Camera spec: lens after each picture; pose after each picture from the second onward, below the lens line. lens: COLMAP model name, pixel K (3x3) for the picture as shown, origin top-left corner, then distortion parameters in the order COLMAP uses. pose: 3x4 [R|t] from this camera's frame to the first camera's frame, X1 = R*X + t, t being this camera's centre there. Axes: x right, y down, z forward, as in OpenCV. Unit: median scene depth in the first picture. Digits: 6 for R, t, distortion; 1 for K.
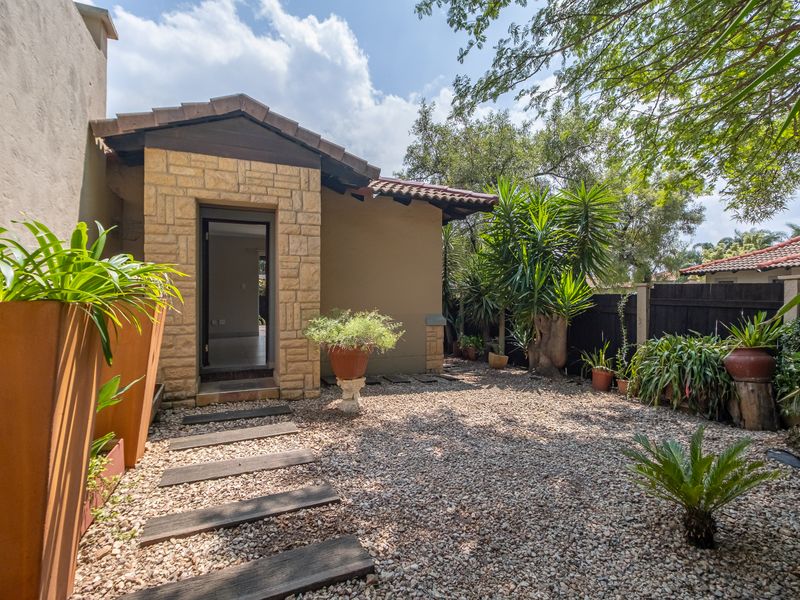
lens RADIAL K [[391.0, 0, 400.0], [0, 391.0, 300.0], [0, 0, 1]] dist [-0.001674, -0.000125]
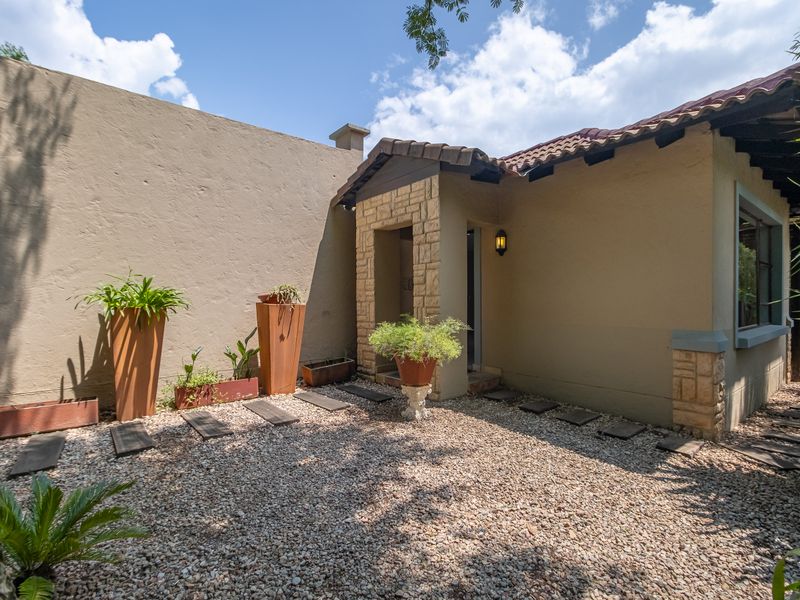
lens RADIAL K [[398.9, 0, 407.0], [0, 398.9, 311.9], [0, 0, 1]] dist [-0.000552, -0.000270]
pose [[0.282282, 0.025493, -0.958993, 0.856954], [0.001185, 0.999637, 0.026922, -0.011973], [0.959331, -0.008736, 0.282149, 0.721963]]
